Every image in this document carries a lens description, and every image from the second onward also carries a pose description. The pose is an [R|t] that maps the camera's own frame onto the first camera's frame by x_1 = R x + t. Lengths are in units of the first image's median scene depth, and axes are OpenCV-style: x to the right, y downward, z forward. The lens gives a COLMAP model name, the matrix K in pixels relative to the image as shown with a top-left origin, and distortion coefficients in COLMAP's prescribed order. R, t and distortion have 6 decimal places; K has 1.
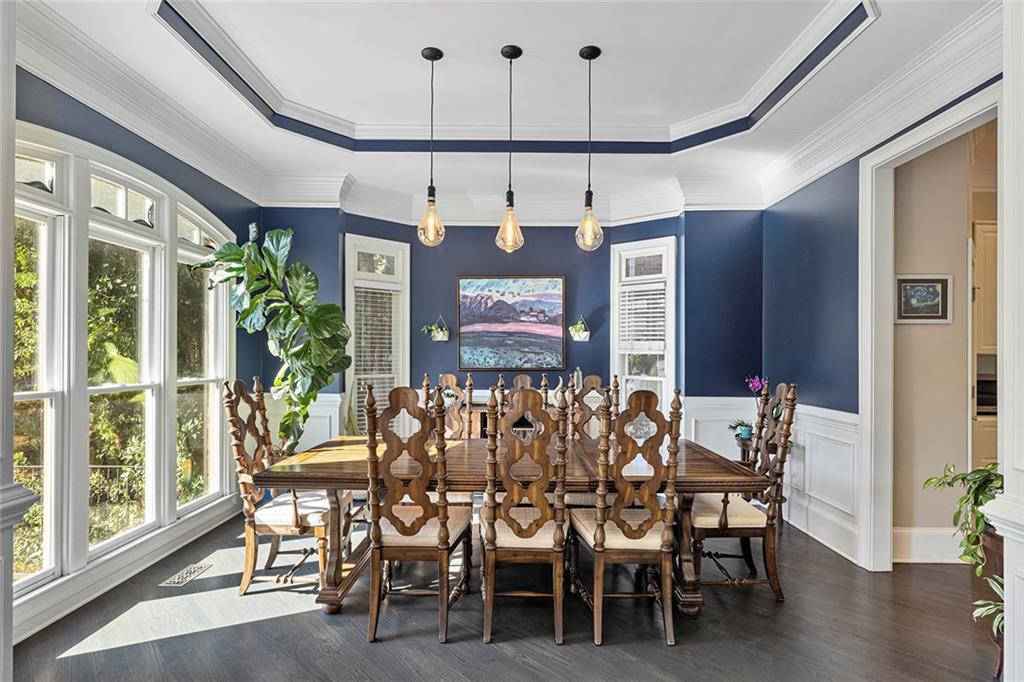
lens RADIAL K [[504.1, 0, 511.2], [0, 504.1, 353.6], [0, 0, 1]] dist [-0.000295, -0.000101]
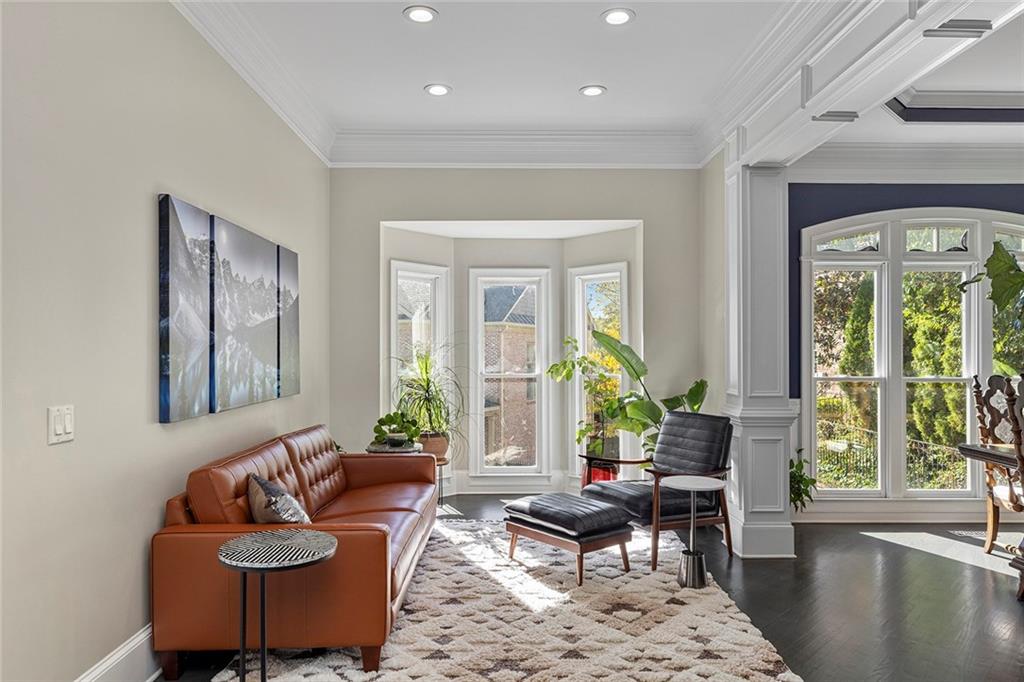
lens RADIAL K [[697.7, 0, 511.8], [0, 697.7, 358.9], [0, 0, 1]] dist [0.000314, 0.000221]
pose [[0.019057, -0.005685, -0.999802, 1.142371], [0.004330, 0.999975, -0.005603, 0.021522], [0.999809, -0.004223, 0.019082, -0.164357]]
